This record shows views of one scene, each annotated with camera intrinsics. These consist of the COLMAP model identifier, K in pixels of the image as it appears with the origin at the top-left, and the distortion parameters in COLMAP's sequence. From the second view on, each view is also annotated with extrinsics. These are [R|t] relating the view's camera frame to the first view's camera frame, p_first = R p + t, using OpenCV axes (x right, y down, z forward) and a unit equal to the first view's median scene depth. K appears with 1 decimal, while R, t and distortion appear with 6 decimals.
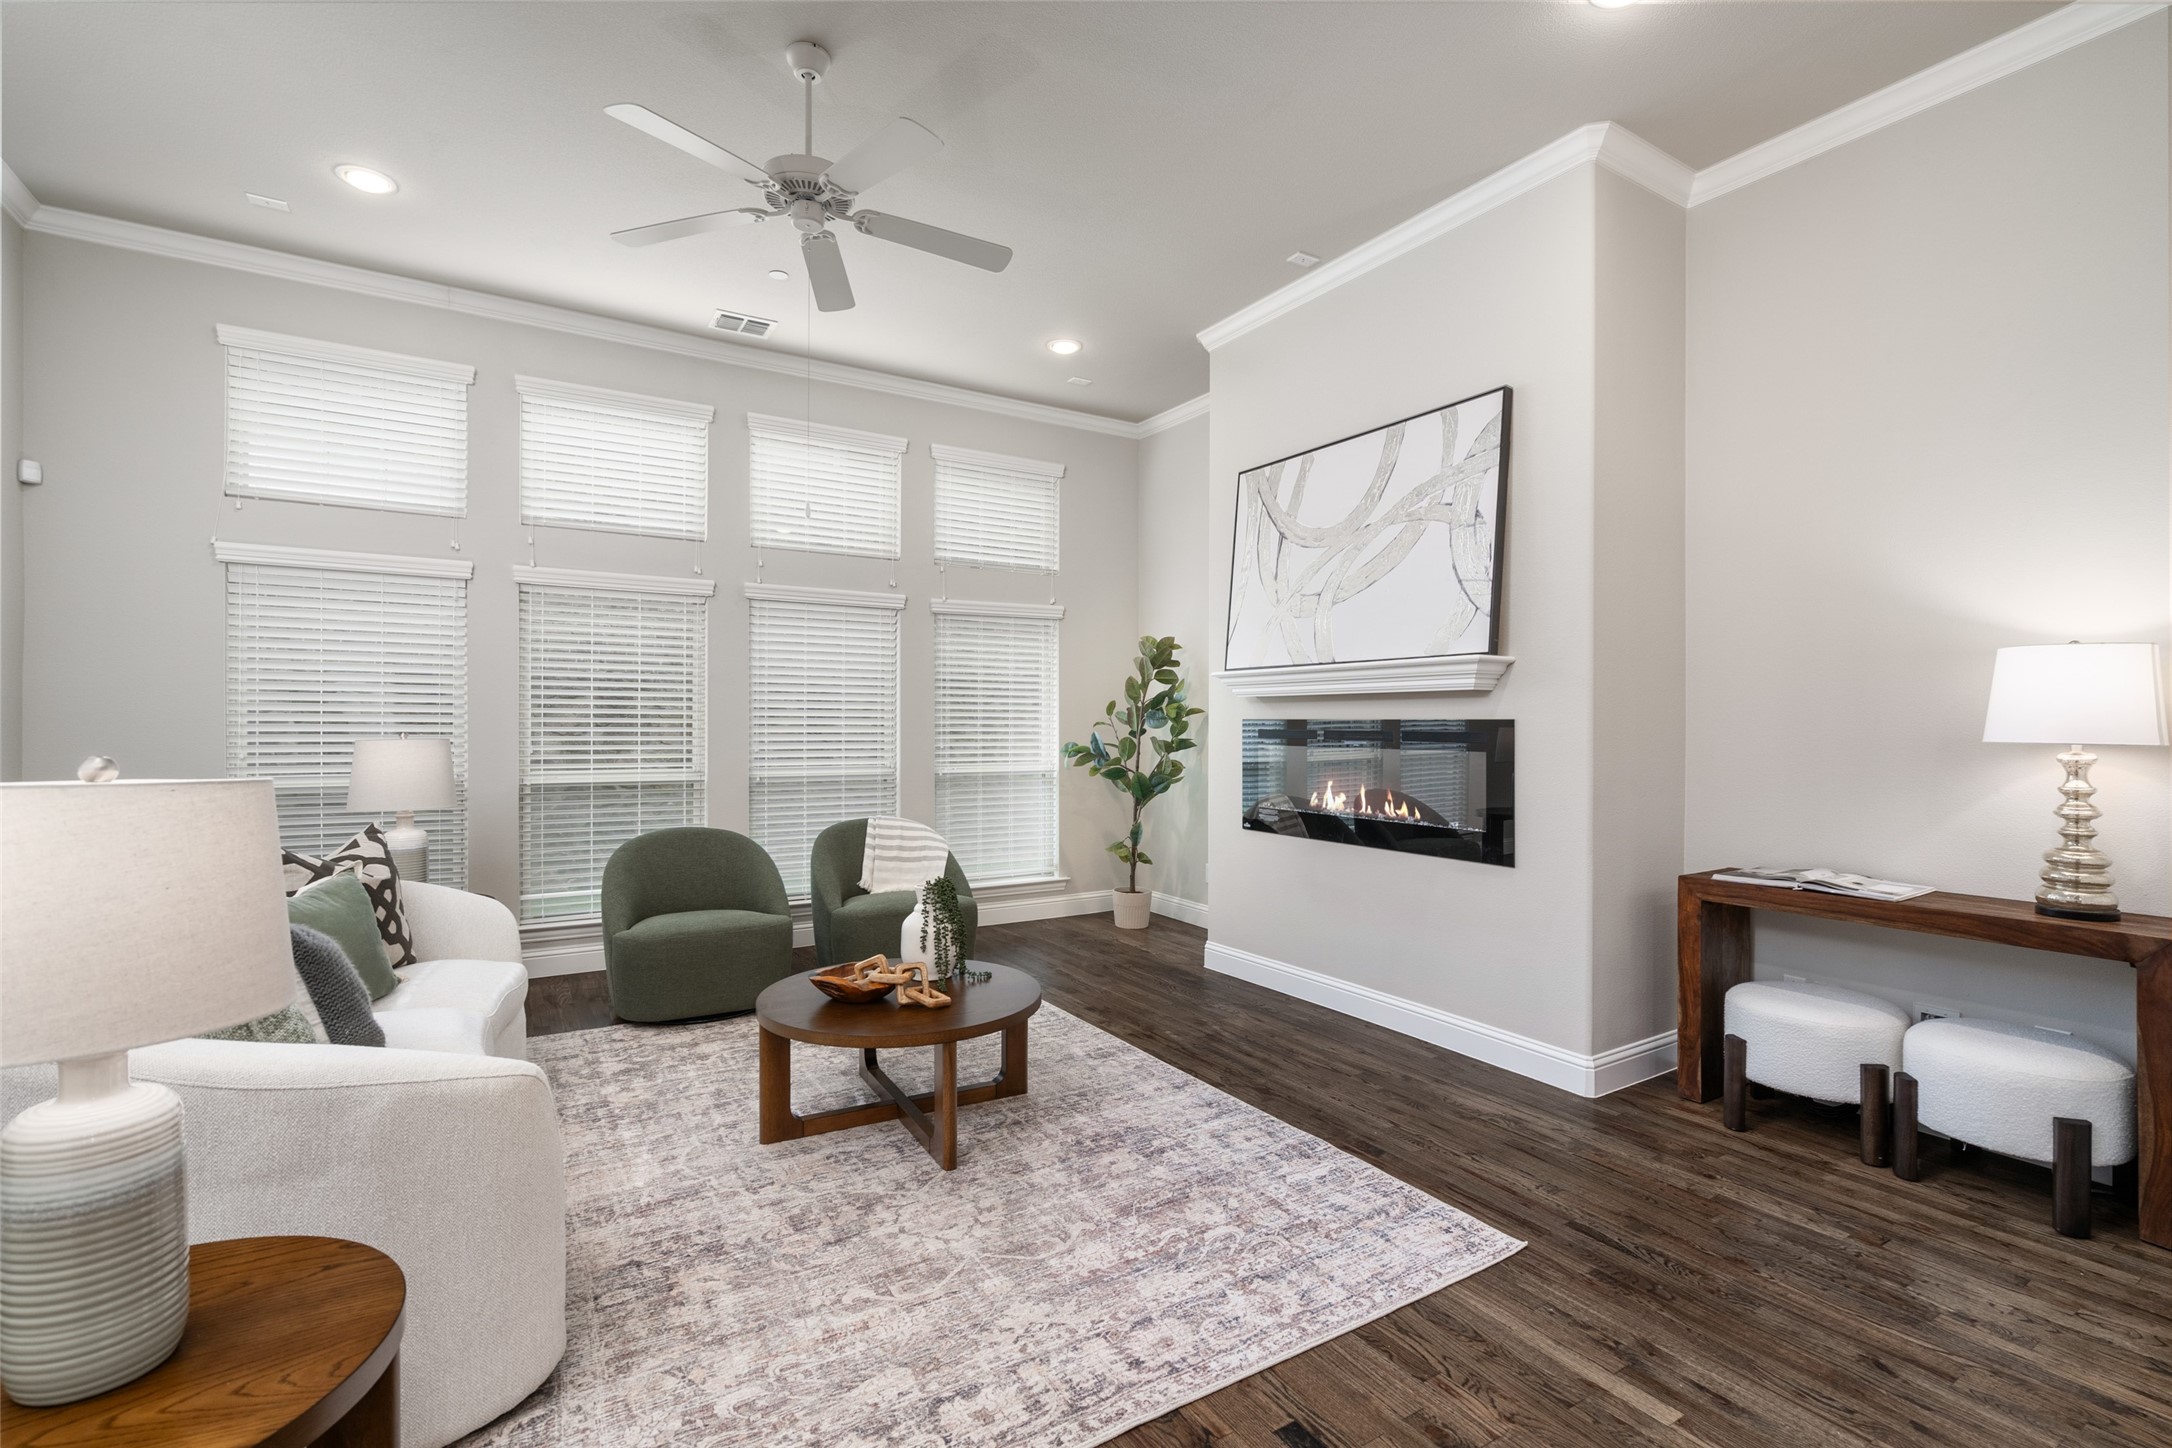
lens RADIAL K [[977.3, 0, 1086.0], [0, 977.3, 724.0], [0, 0, 1]] dist [-0.000194, 0.000138]
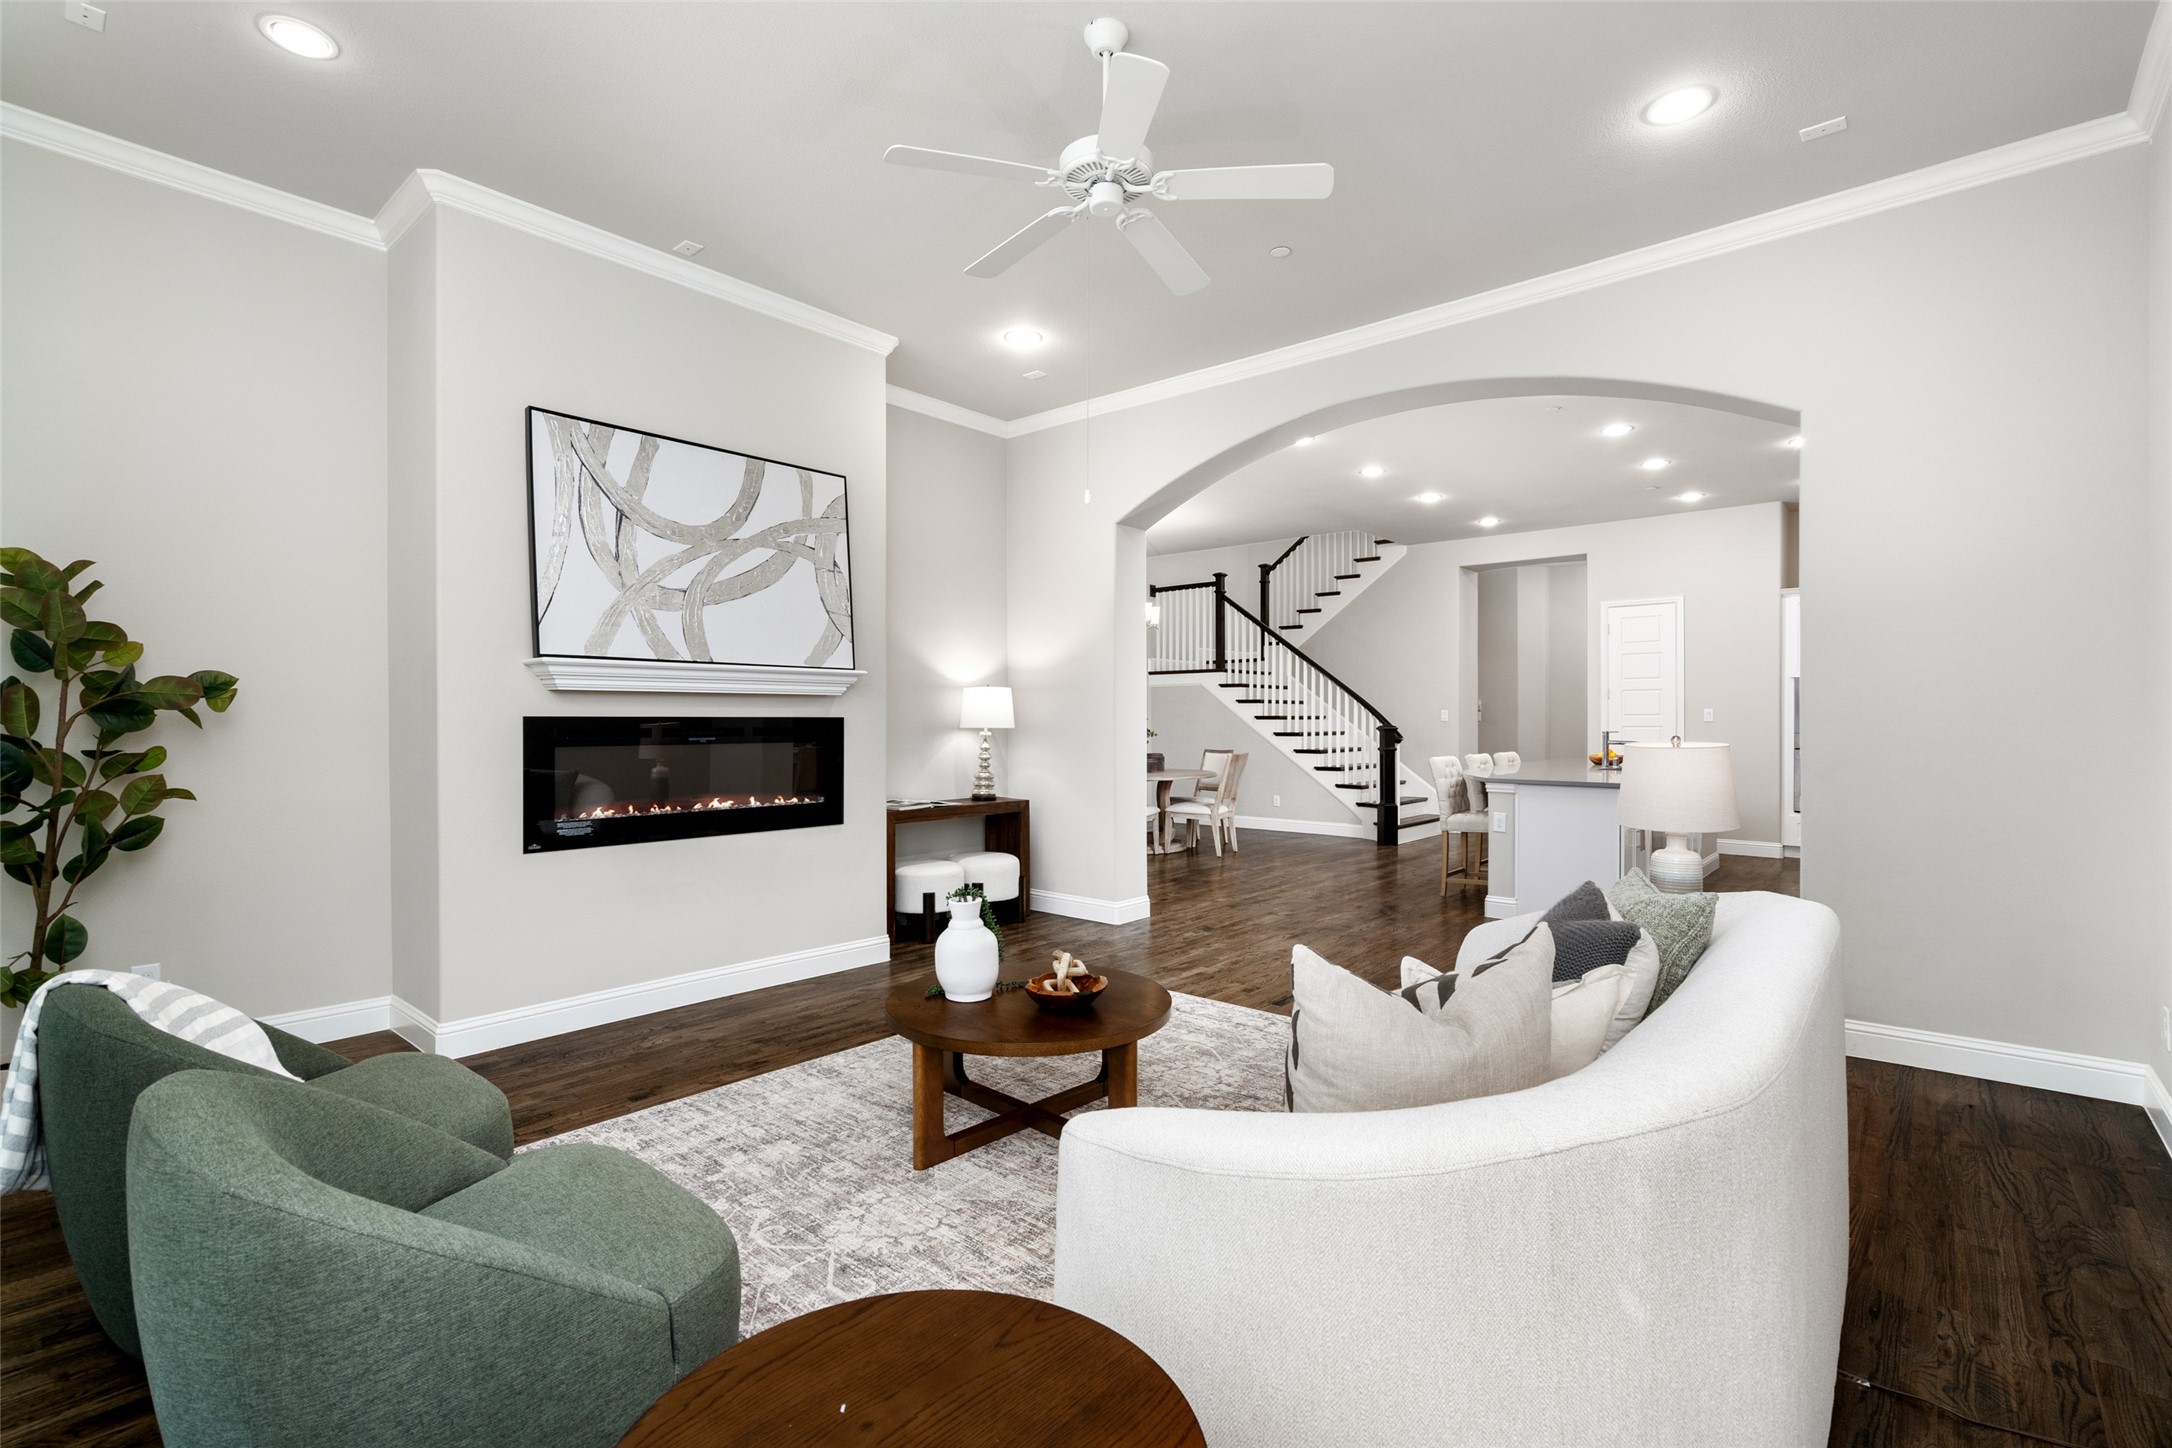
lens RADIAL K [[977.3, 0, 1086.0], [0, 977.3, 724.0], [0, 0, 1]] dist [-0.000194, 0.000138]
pose [[-0.292779, -0.008271, 0.956144, -0.960516], [0.000381, 0.999961, 0.008767, -0.006896], [-0.956180, 0.002931, -0.292765, 1.040486]]
